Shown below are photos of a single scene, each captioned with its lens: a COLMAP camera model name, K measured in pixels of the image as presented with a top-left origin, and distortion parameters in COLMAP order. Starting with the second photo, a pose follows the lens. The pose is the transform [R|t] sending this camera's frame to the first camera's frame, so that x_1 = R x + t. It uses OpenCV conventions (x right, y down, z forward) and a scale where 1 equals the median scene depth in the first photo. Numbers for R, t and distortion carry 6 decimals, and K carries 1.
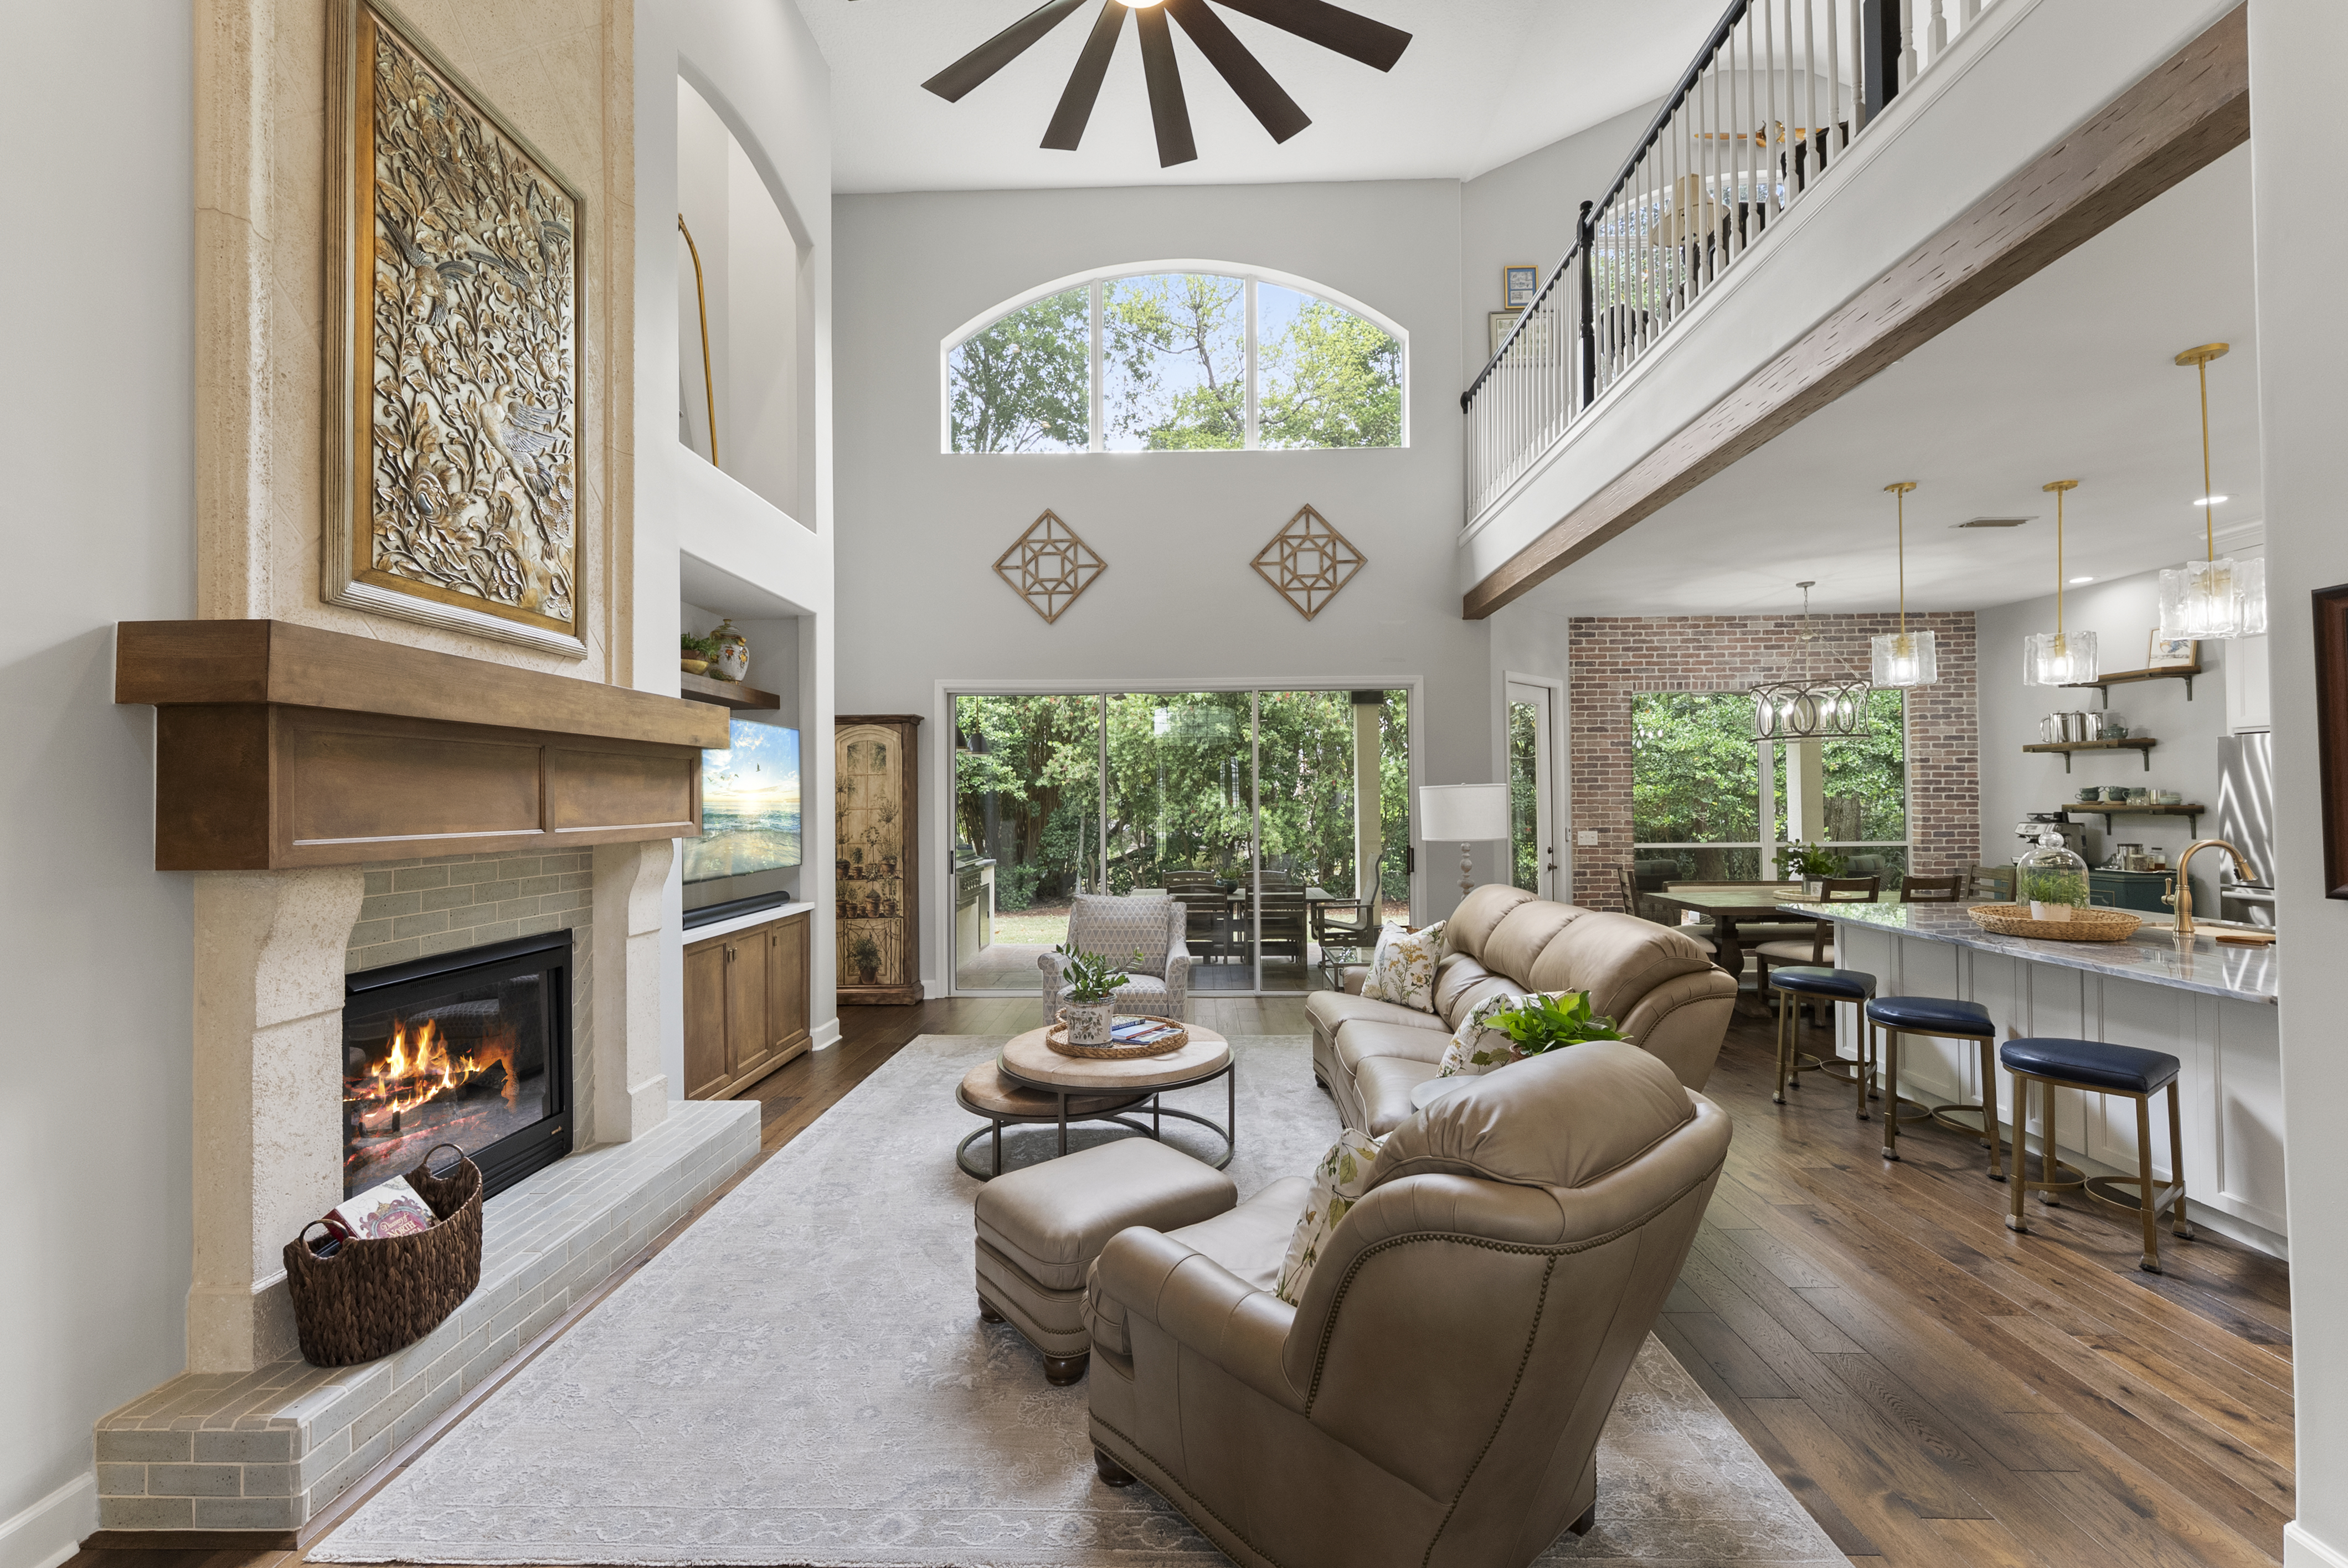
lens RADIAL K [[957.5, 0, 1173.6], [0, 957.5, 779.9], [0, 0, 1]] dist [0.000787, -0.000094]
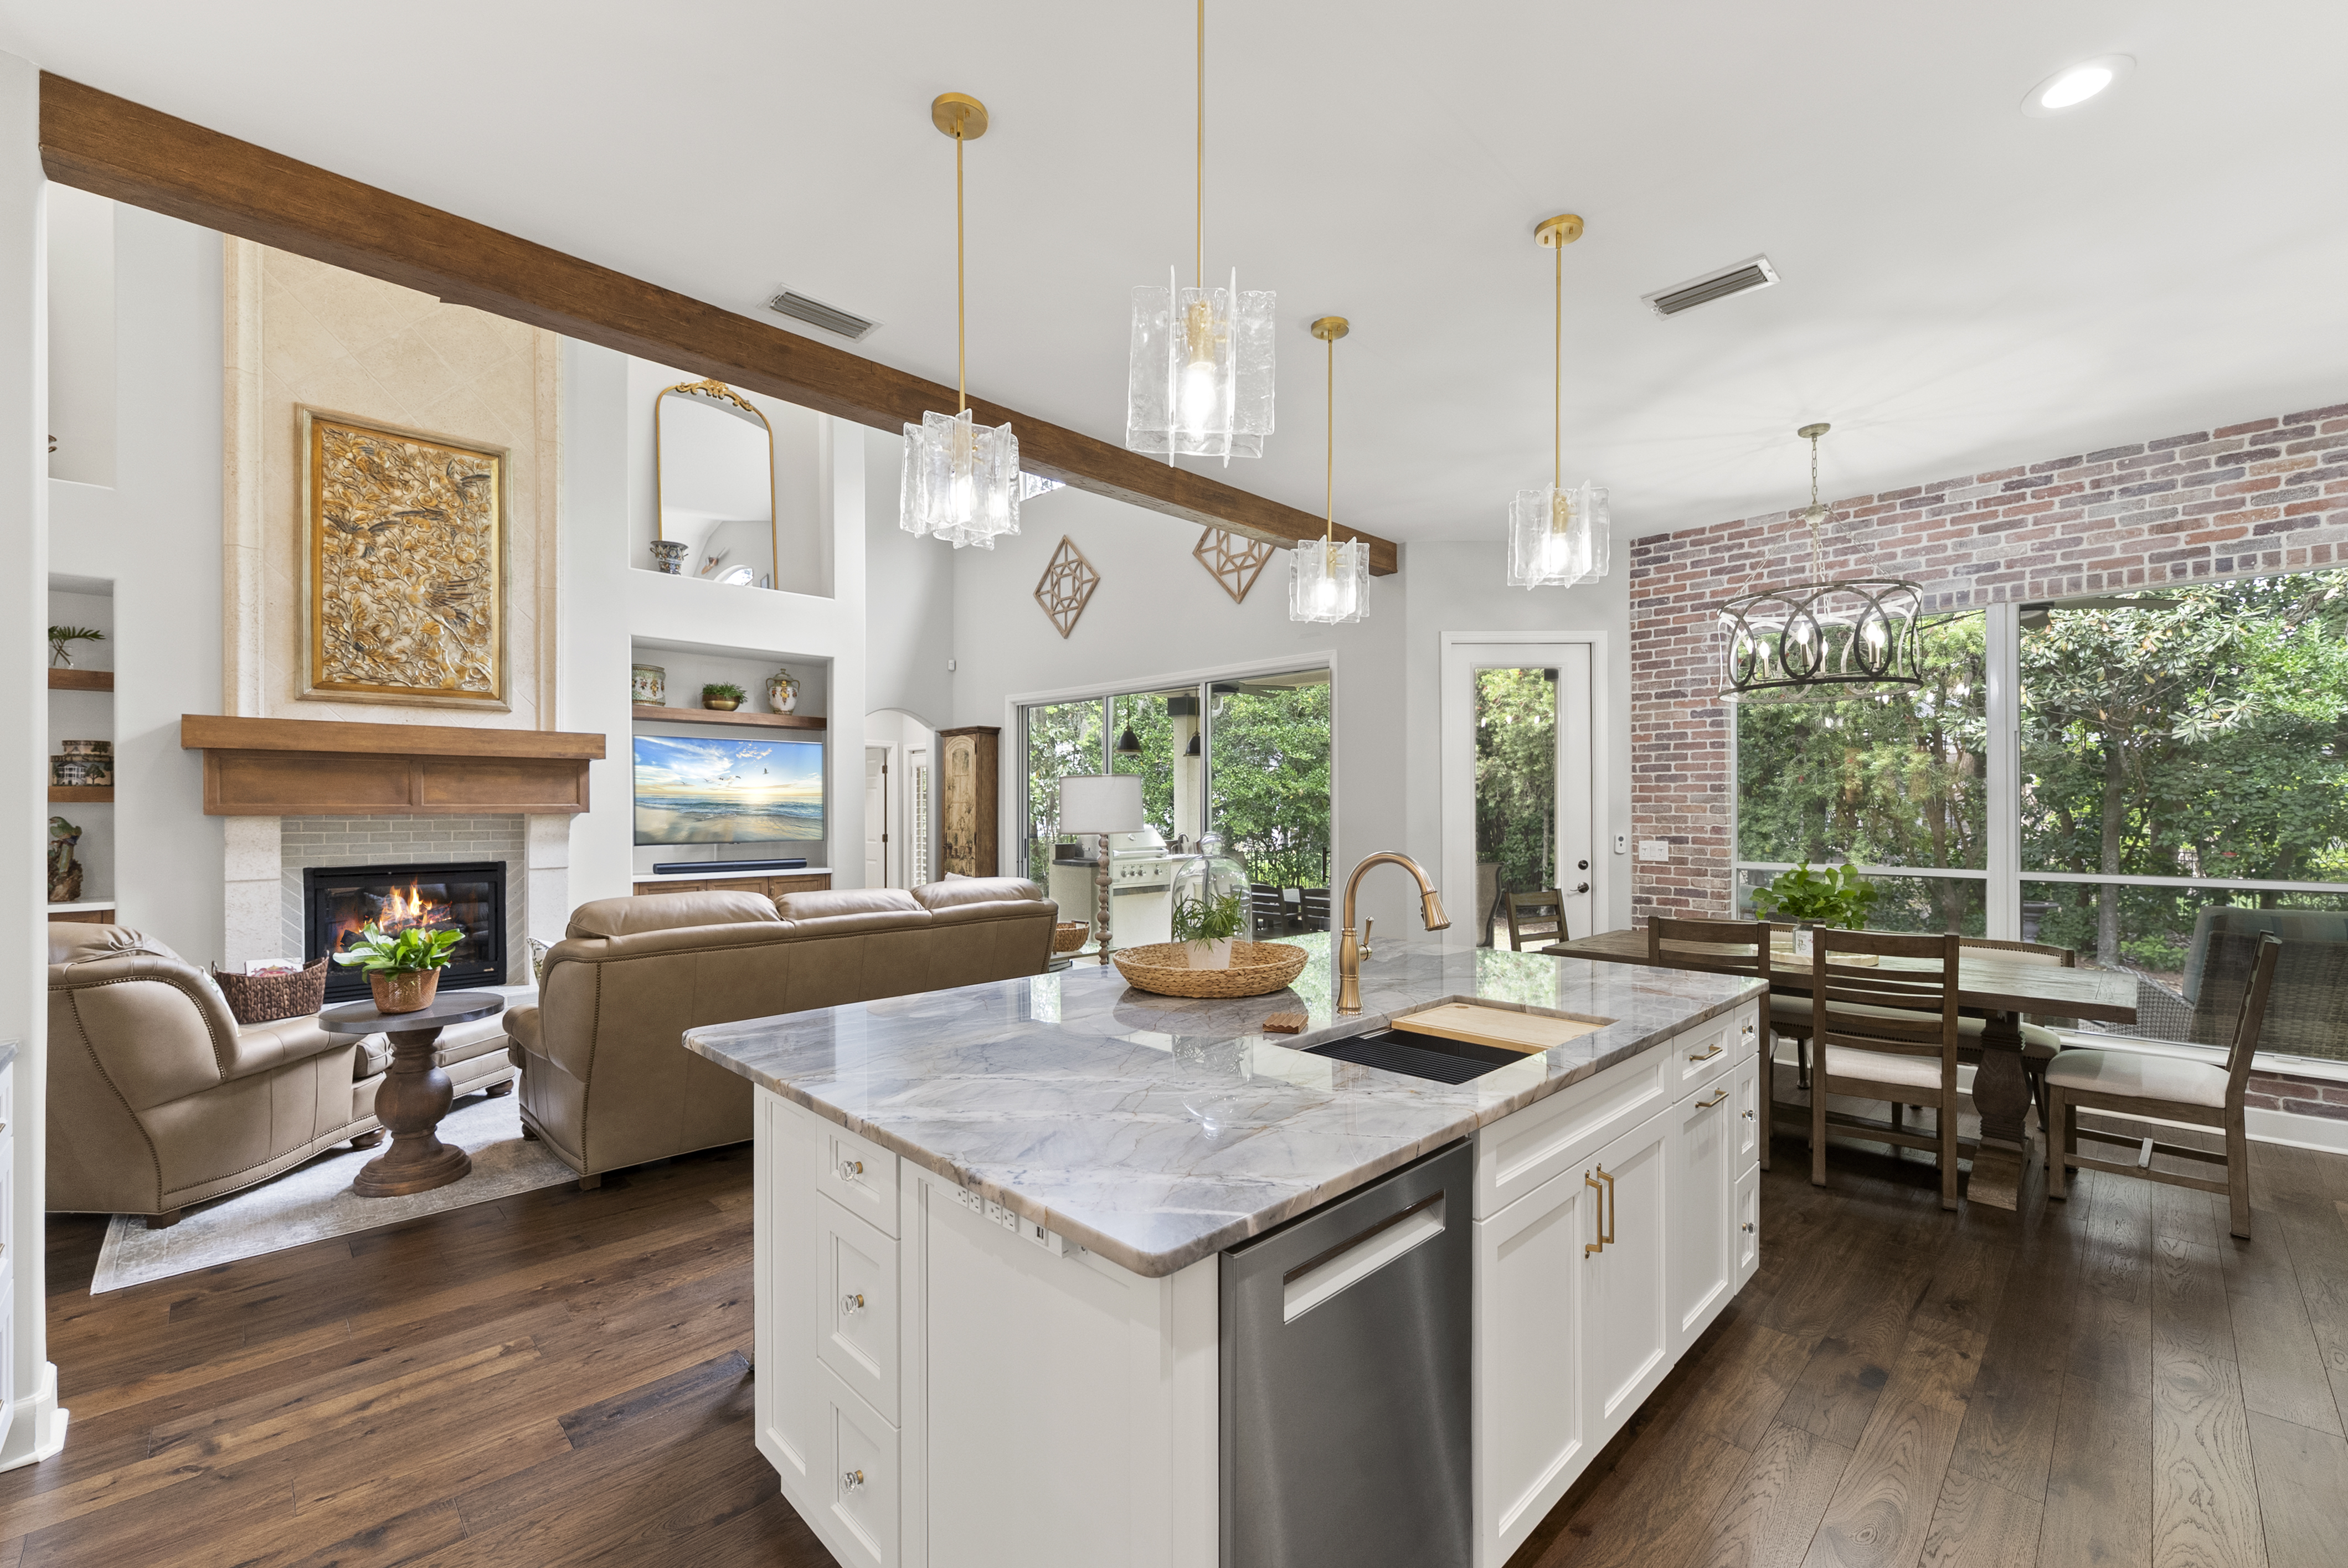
lens RADIAL K [[962.2, 0, 1182.5], [0, 962.2, 808.0], [0, 0, 1]] dist [-0.001246, 0.000500]
pose [[0.720161, 0.008085, -0.693760, 0.754051], [0.008081, 0.999767, 0.020039, 0.014035], [0.693760, -0.020038, 0.719928, 0.281522]]
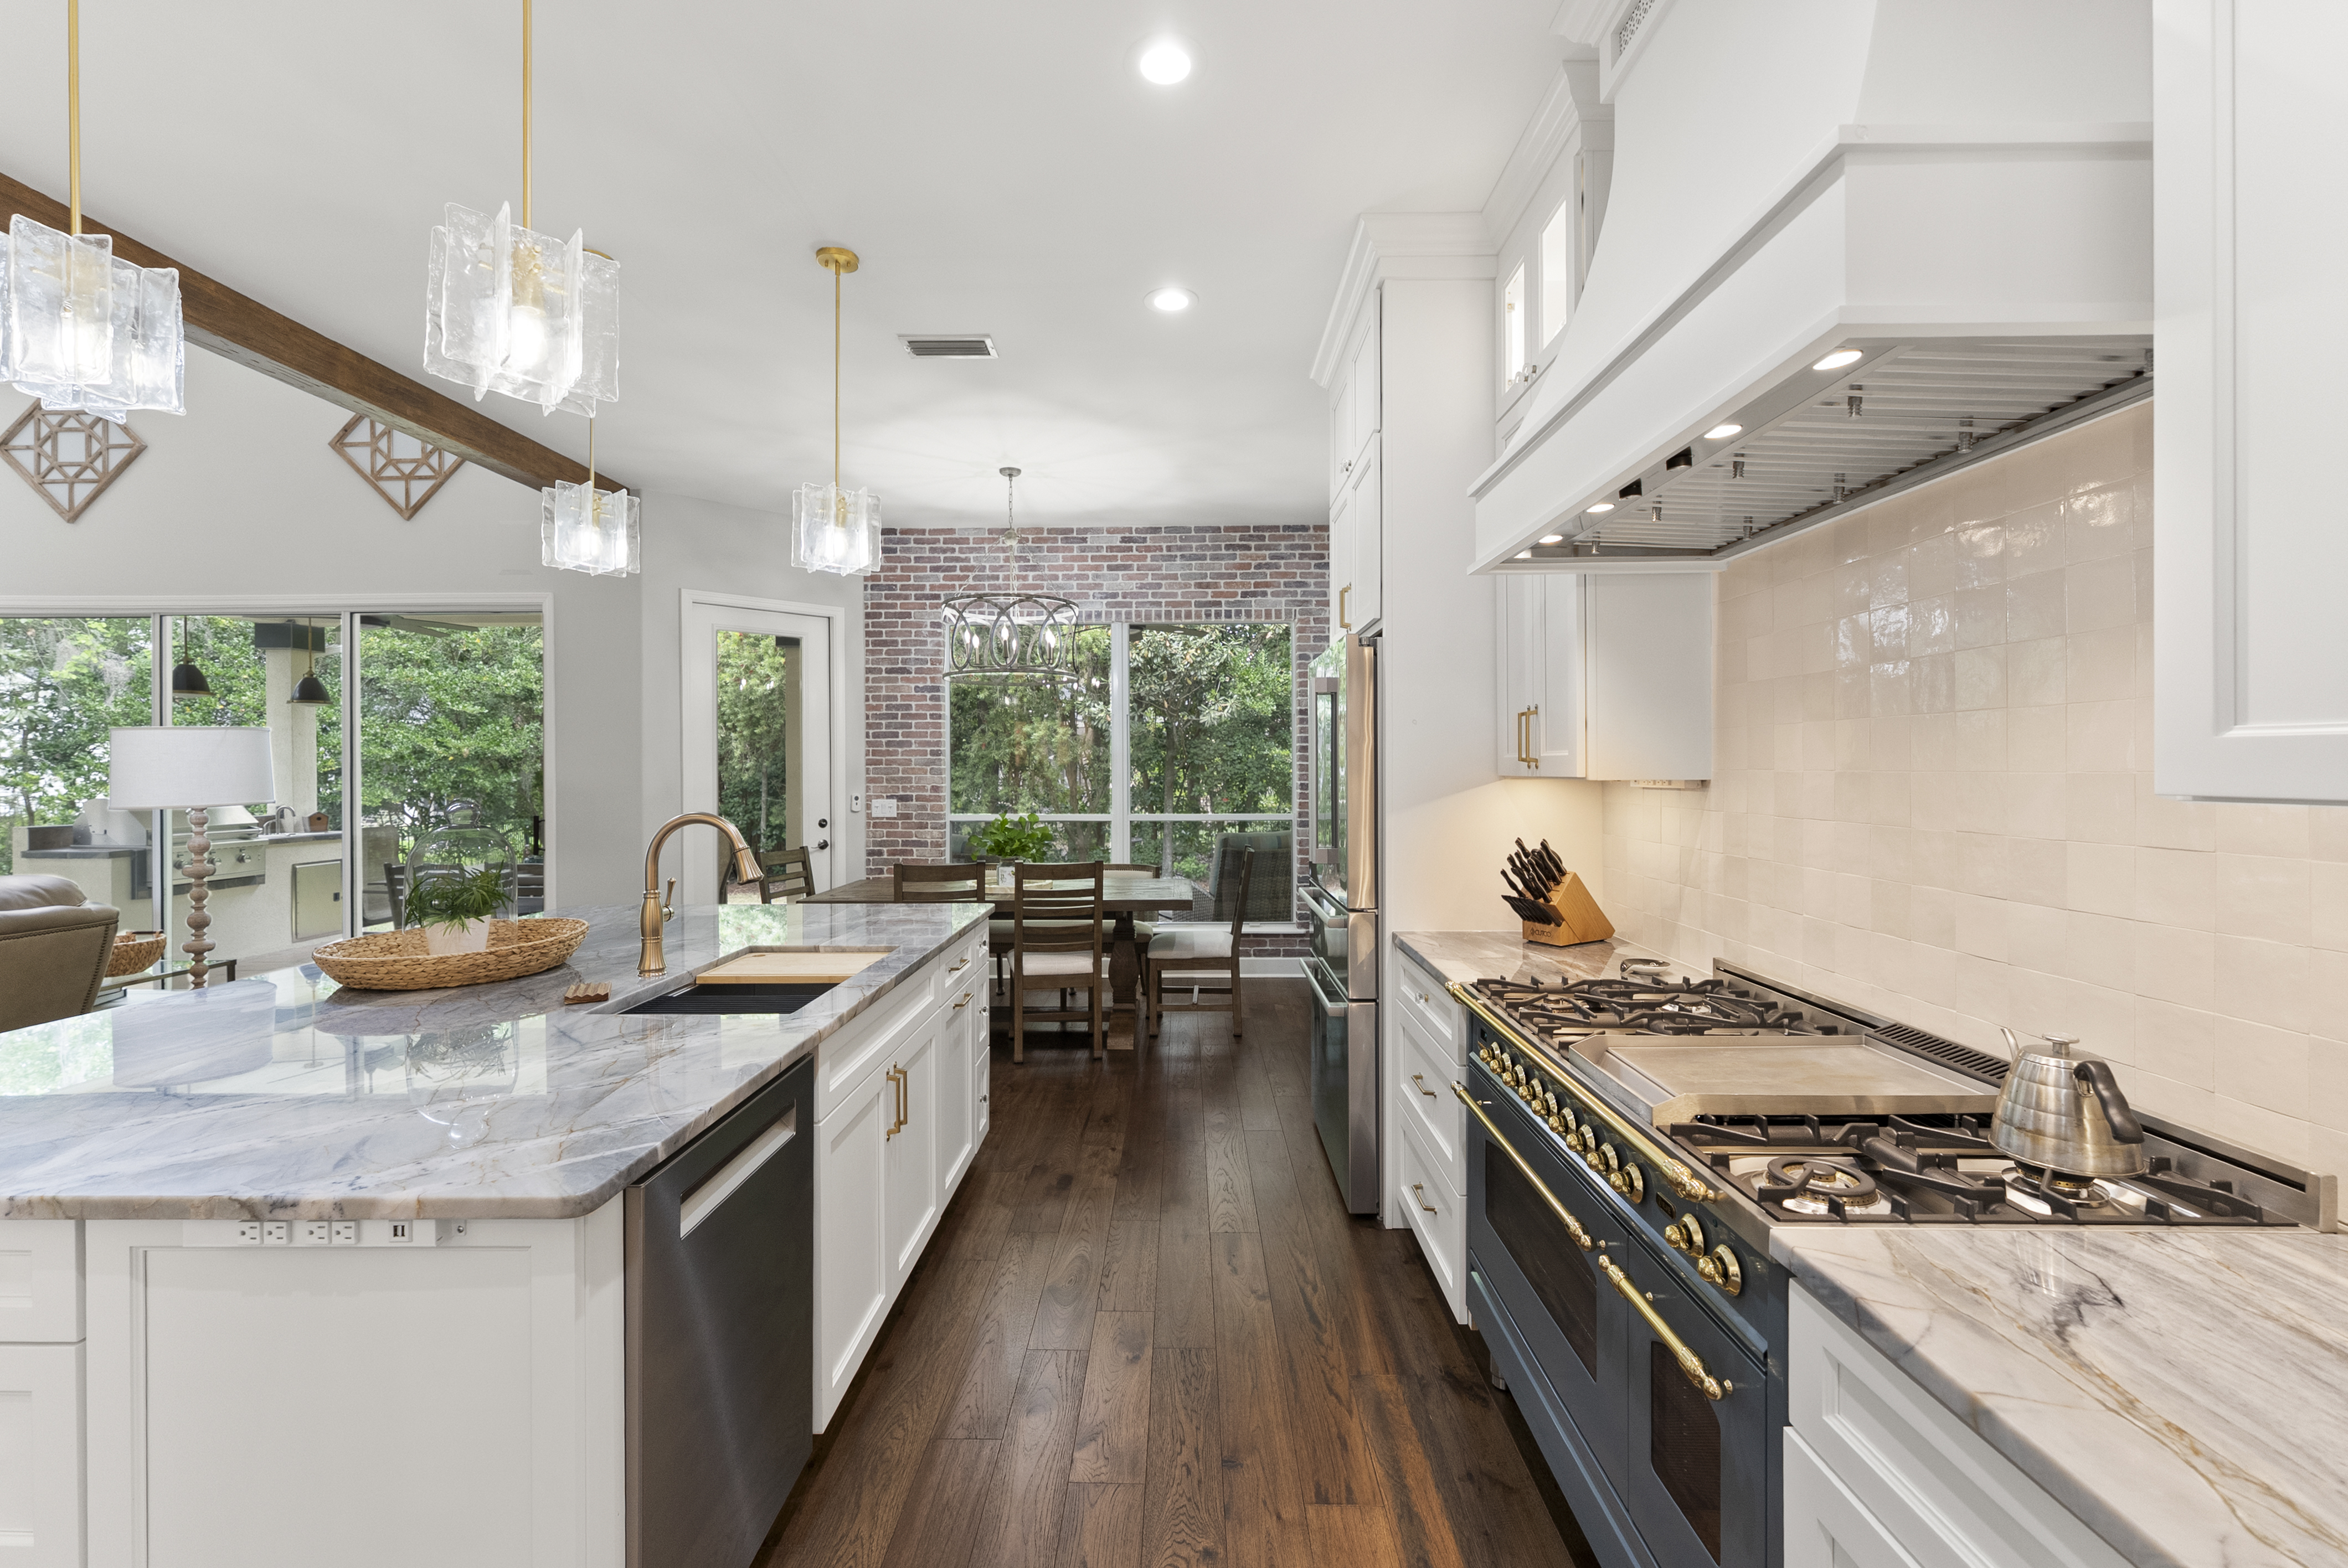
lens RADIAL K [[982.6, 0, 1170.7], [0, 982.6, 780.6], [0, 0, 1]] dist [-0.002130, -0.000589]
pose [[0.999903, 0.005469, 0.012780, 0.737842], [-0.005865, 0.999497, 0.031174, 0.012766], [-0.012603, -0.031246, 0.999432, 0.206340]]
